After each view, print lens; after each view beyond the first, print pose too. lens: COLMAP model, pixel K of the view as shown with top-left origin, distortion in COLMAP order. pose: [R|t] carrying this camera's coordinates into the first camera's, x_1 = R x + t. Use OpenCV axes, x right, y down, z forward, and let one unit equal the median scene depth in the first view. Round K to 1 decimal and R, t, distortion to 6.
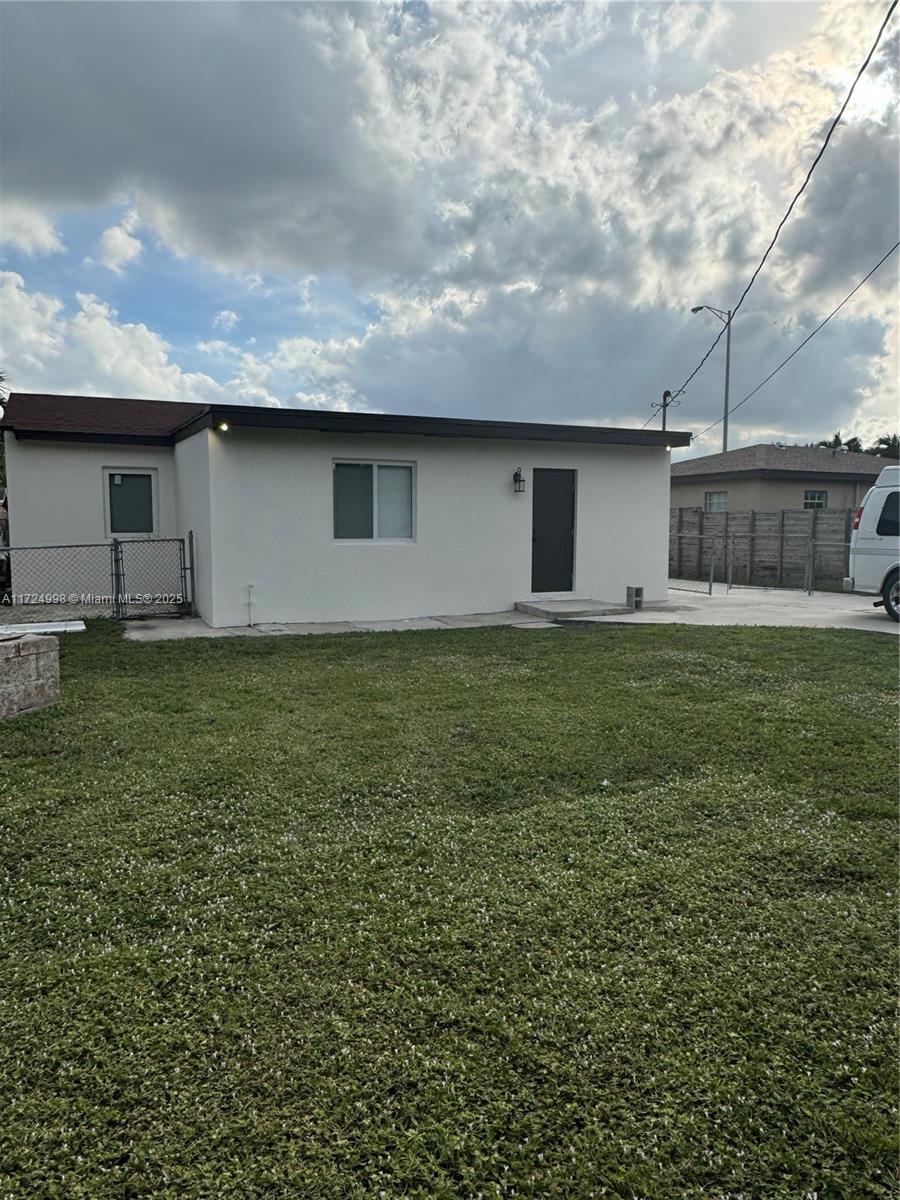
lens RADIAL K [[843.5, 0, 449.2], [0, 843.5, 601.0], [0, 0, 1]] dist [0.010806, 0.000974]
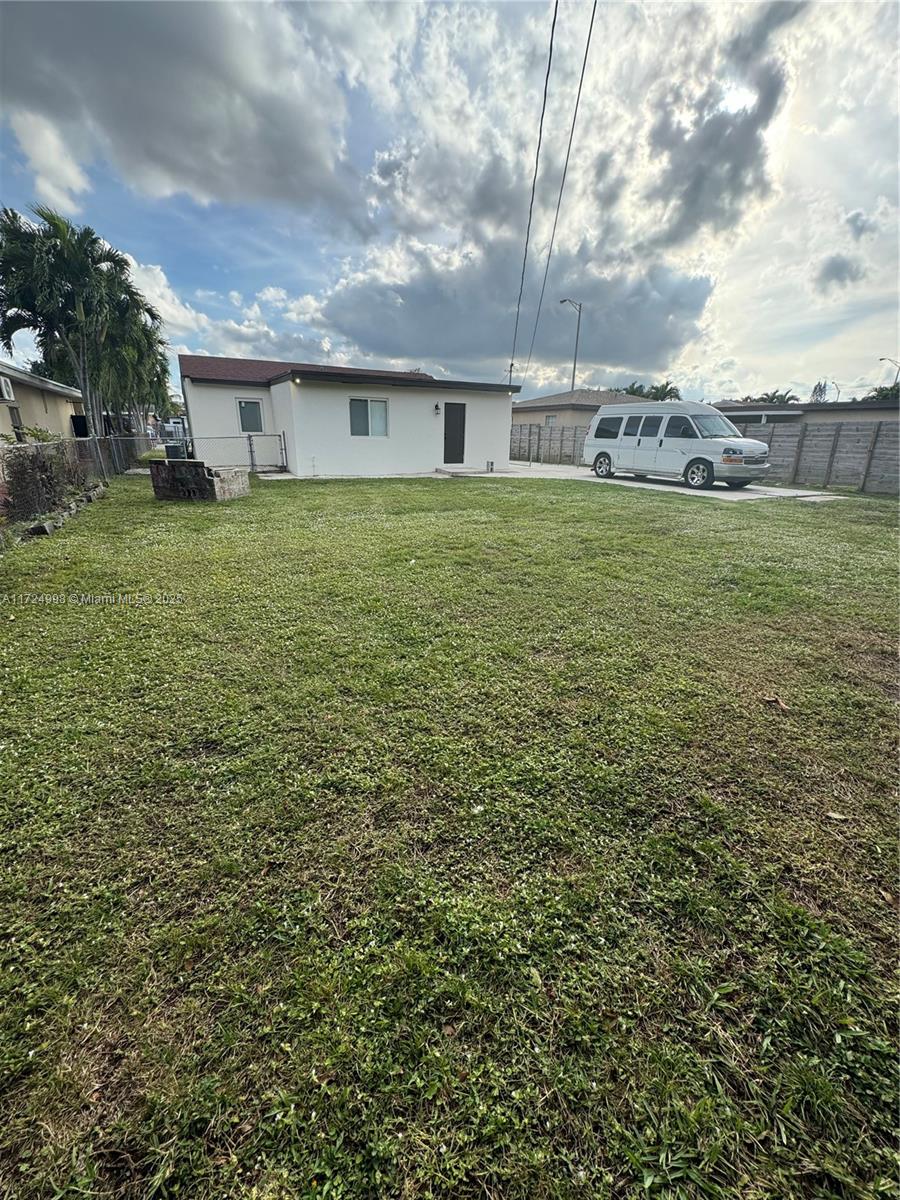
lens RADIAL K [[480.4, 0, 451.6], [0, 480.4, 599.9], [0, 0, 1]] dist [0.000136, 0.000736]
pose [[0.998339, -0.003539, 0.057511, 0.045909], [-0.010447, 0.970452, 0.241066, 0.032695], [-0.056665, -0.241266, 0.968803, -0.292024]]
